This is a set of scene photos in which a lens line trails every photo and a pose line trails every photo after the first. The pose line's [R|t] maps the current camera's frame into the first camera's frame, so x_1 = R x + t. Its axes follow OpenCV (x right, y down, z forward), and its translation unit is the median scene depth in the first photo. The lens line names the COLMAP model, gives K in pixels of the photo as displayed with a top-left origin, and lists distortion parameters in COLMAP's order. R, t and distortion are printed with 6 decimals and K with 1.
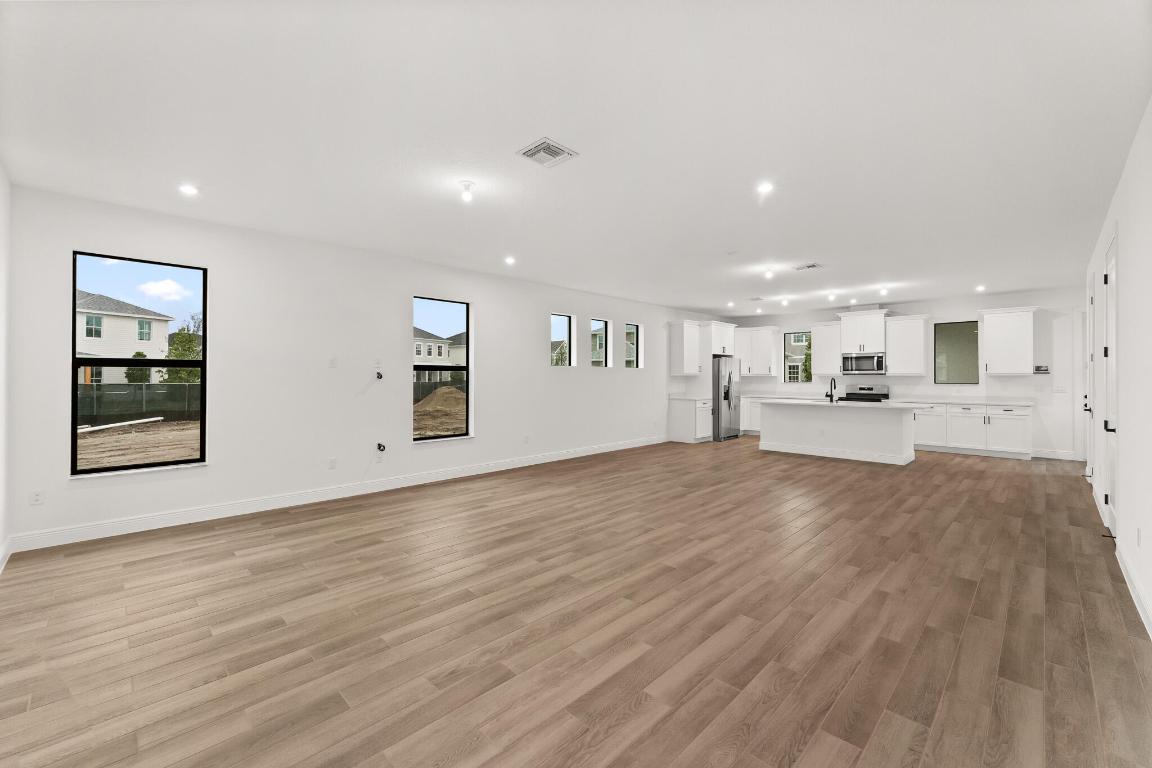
lens RADIAL K [[469.4, 0, 578.7], [0, 469.4, 372.7], [0, 0, 1]] dist [0.006894, -0.001351]
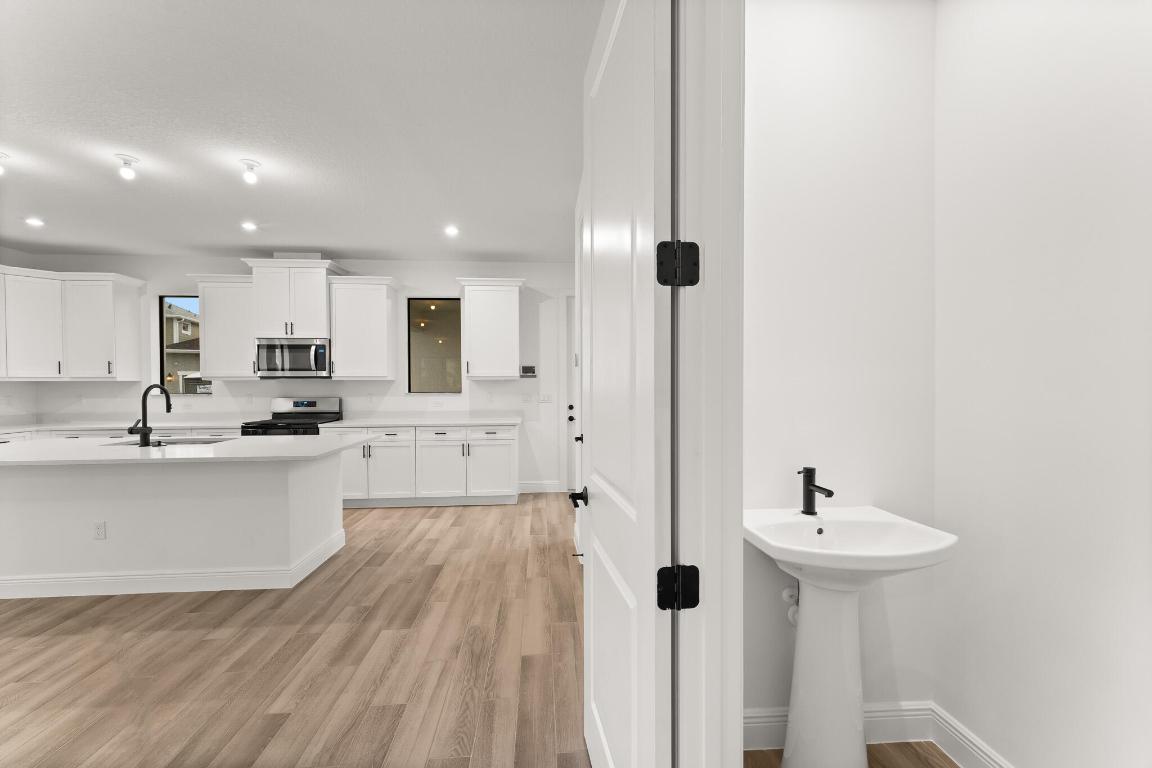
lens RADIAL K [[469.4, 0, 575.3], [0, 469.4, 389.4], [0, 0, 1]] dist [0.006894, -0.001351]
pose [[0.652335, -0.015003, 0.757782, 0.453570], [-0.003094, 0.999743, 0.022457, 0.004276], [-0.757925, -0.016994, 0.652121, 0.447727]]
